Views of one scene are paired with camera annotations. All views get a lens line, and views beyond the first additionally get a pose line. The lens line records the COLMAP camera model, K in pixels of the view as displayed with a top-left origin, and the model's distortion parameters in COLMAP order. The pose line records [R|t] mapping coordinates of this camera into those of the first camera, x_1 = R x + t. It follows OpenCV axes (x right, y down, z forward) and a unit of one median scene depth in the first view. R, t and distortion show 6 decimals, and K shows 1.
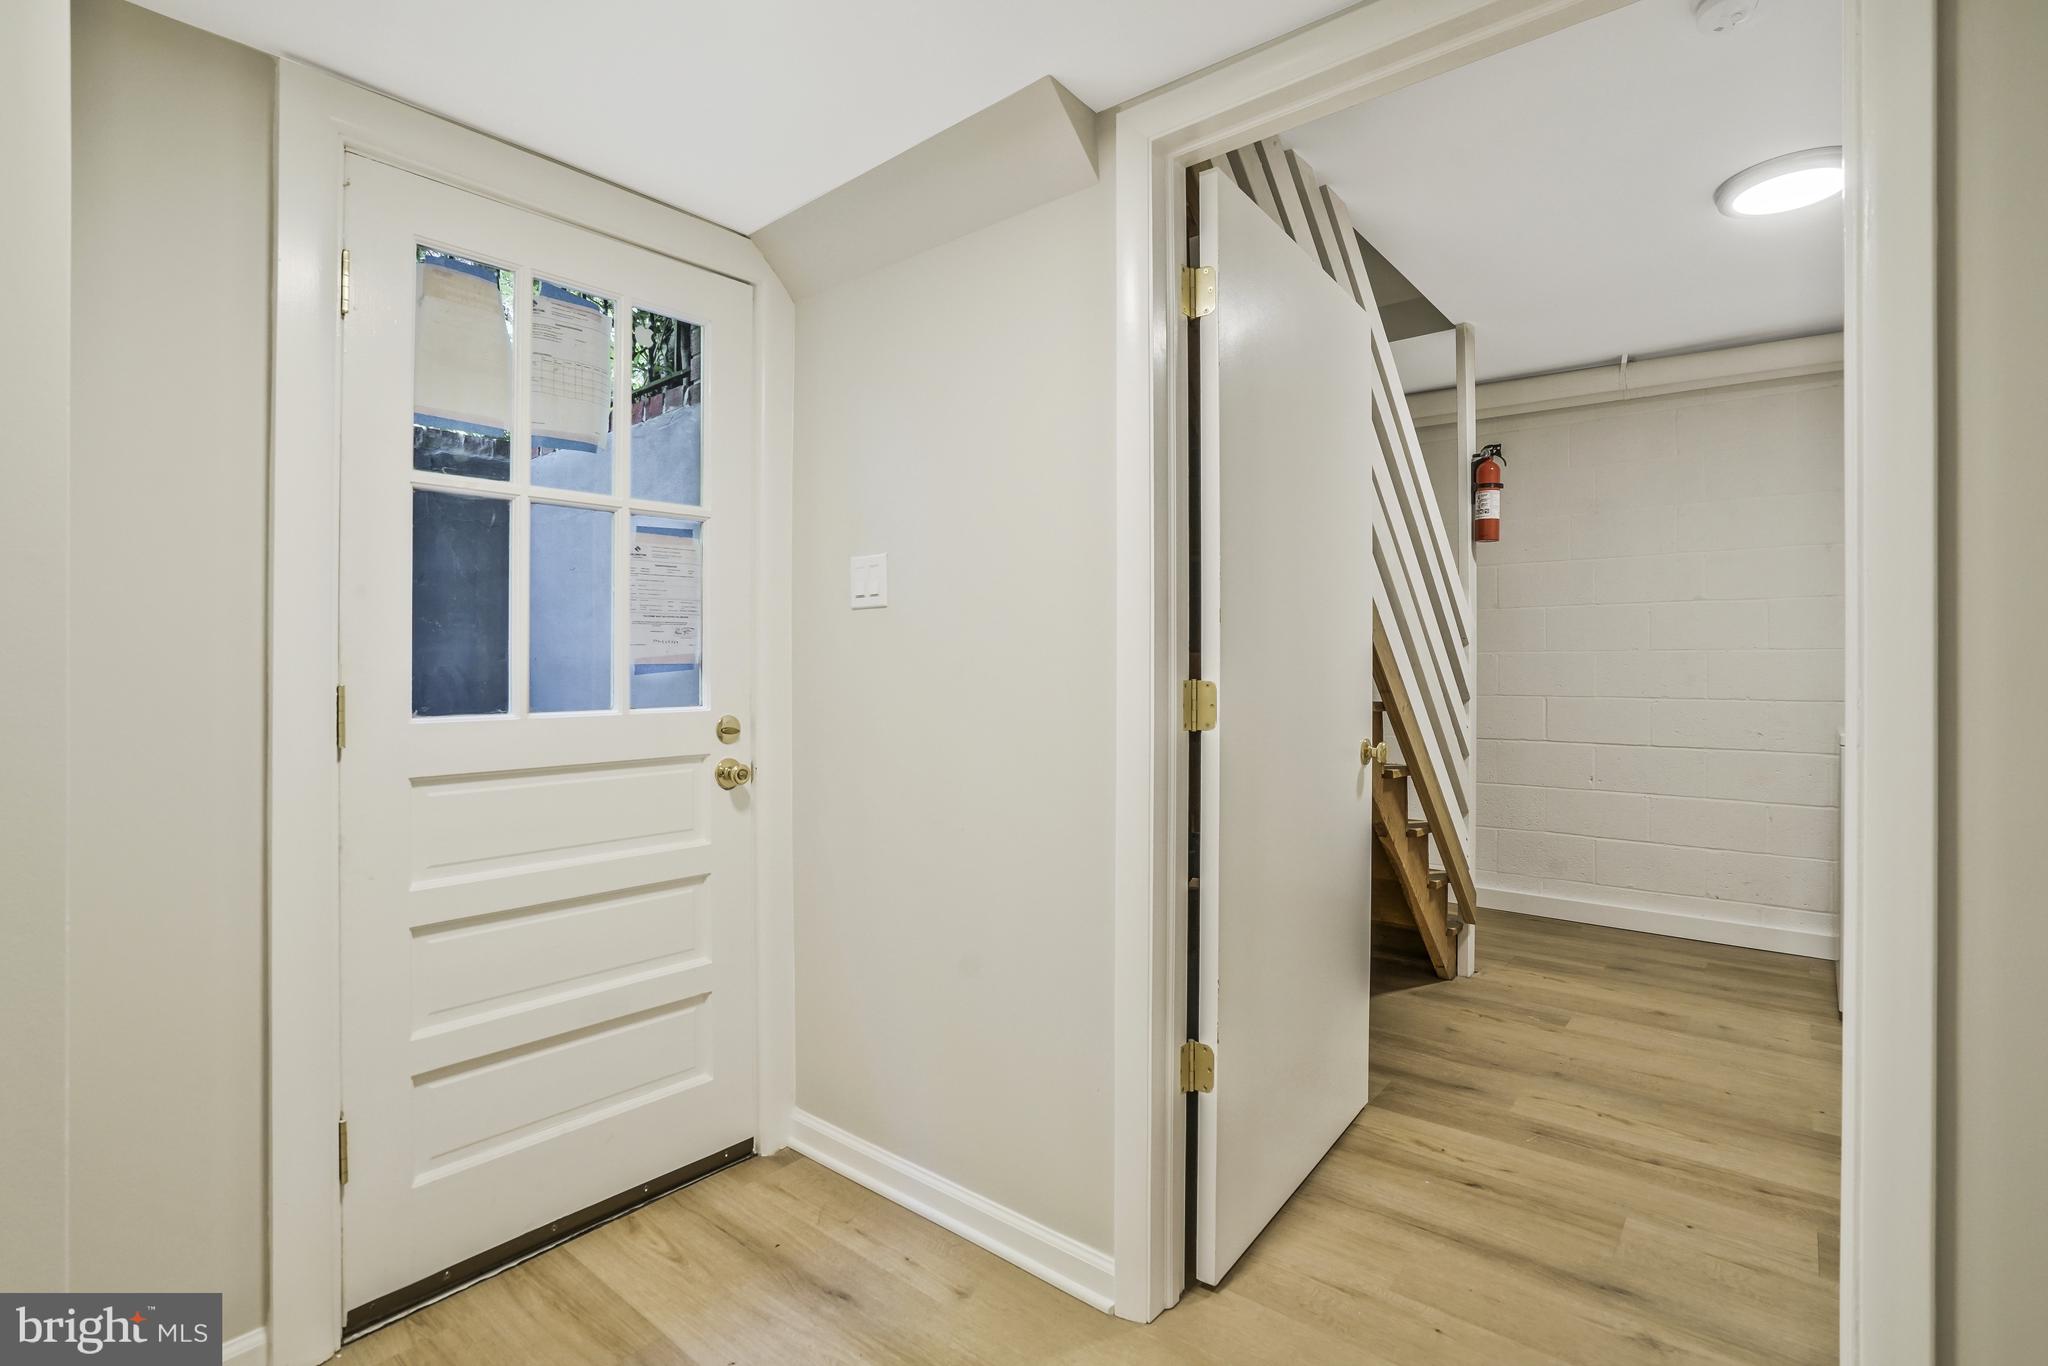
lens RADIAL K [[1007.8, 0, 1016.7], [0, 1007.8, 677.3], [0, 0, 1]] dist [-0.063229, 0.028595]
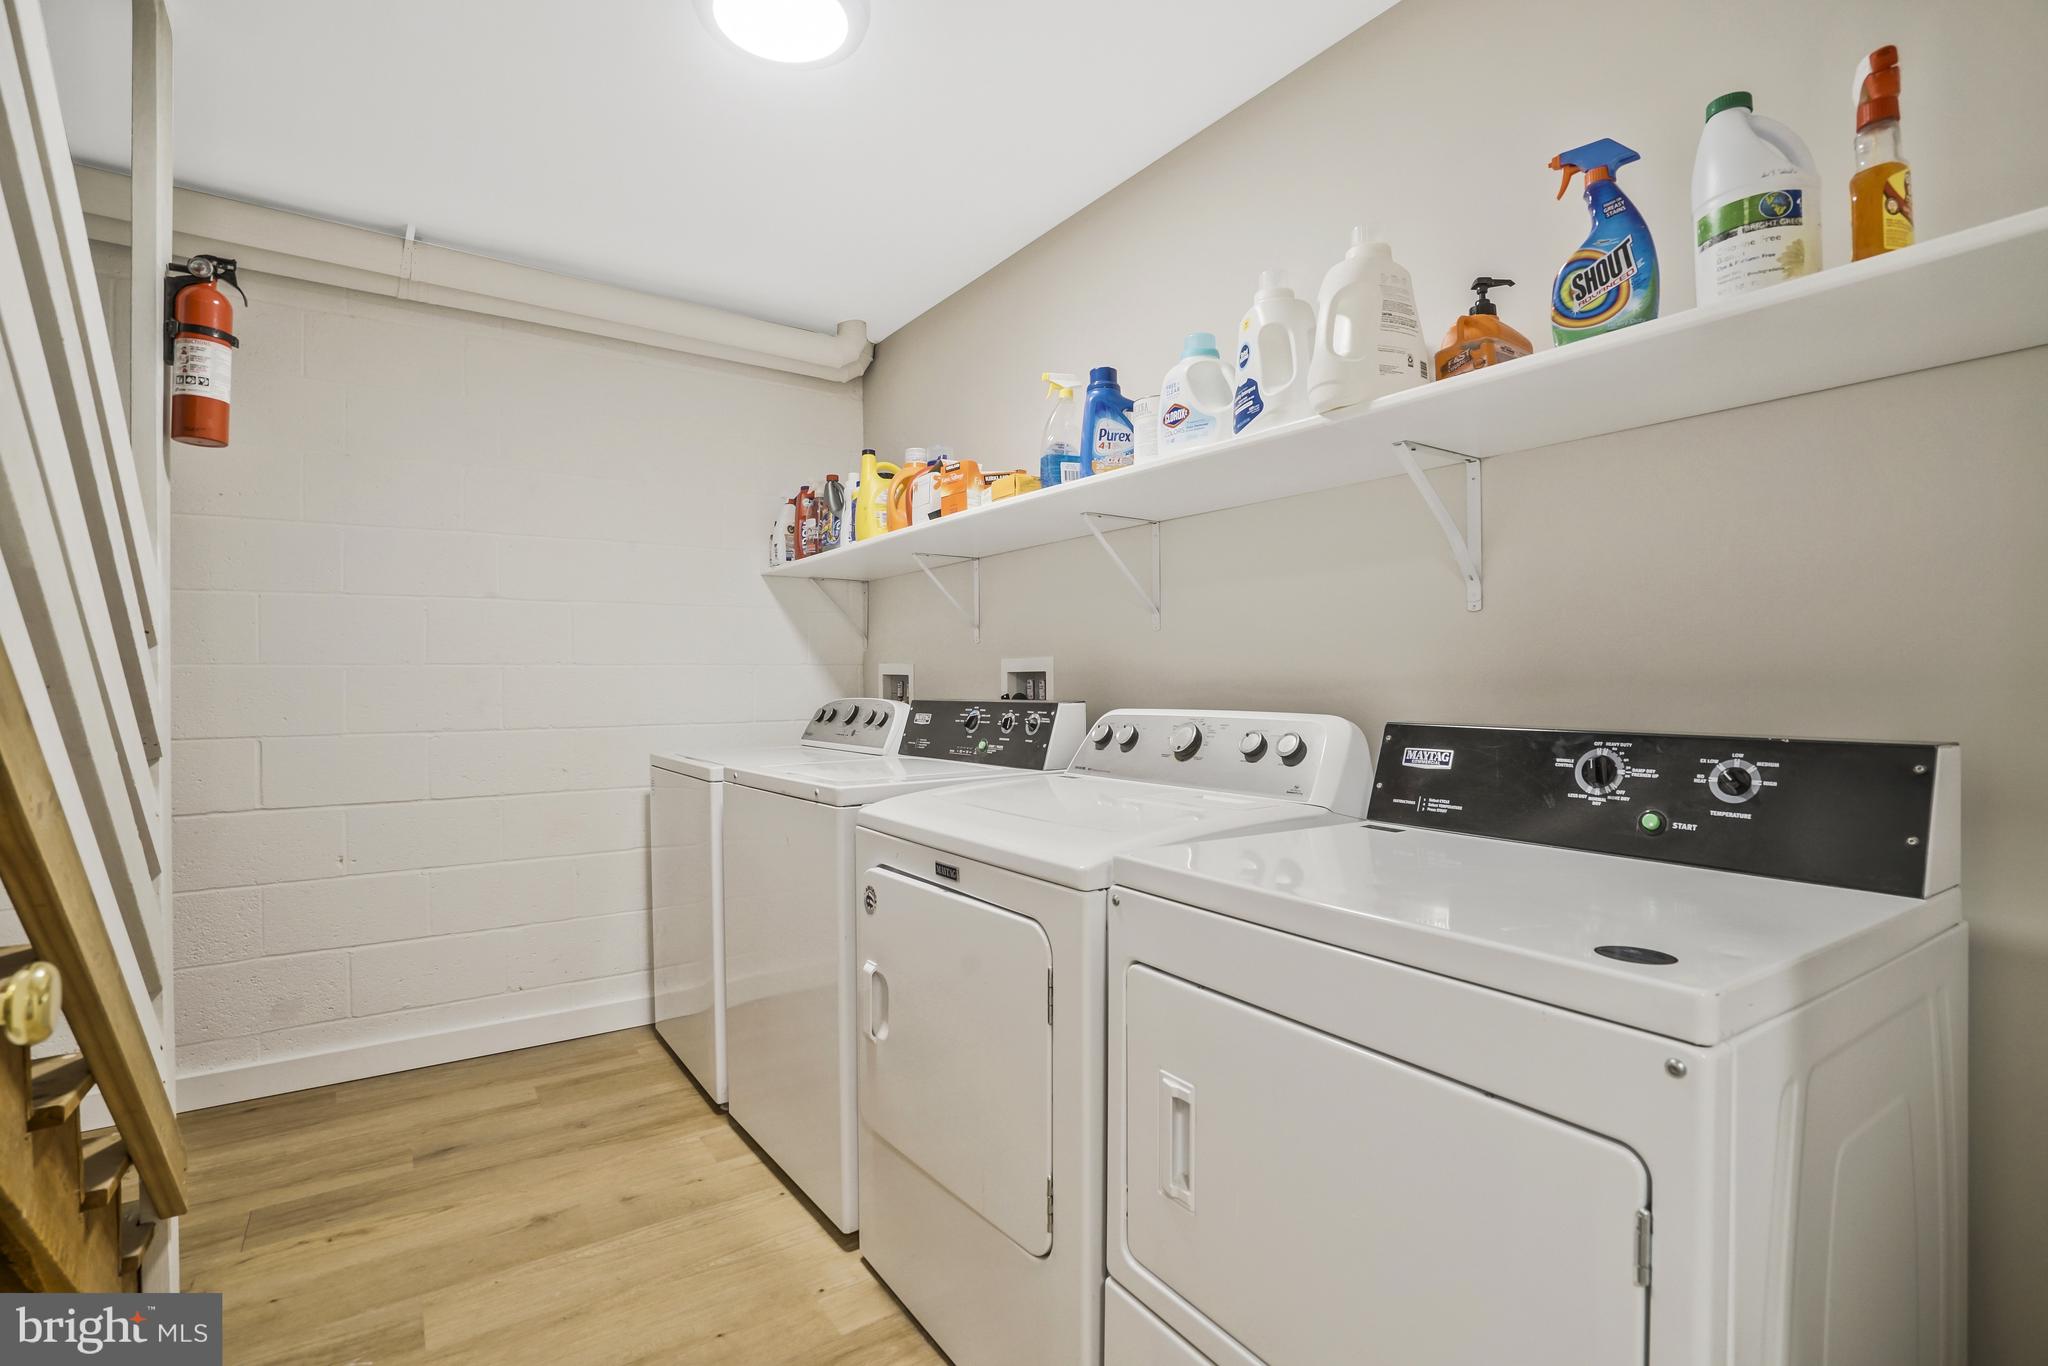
lens RADIAL K [[951.9, 0, 1005.2], [0, 951.9, 666.0], [0, 0, 1]] dist [-0.052793, 0.022247]
pose [[0.295900, 0.012968, 0.955131, 0.143644], [0.028394, 0.999347, -0.022365, 0.000748], [-0.954797, 0.033738, 0.295338, 0.470485]]
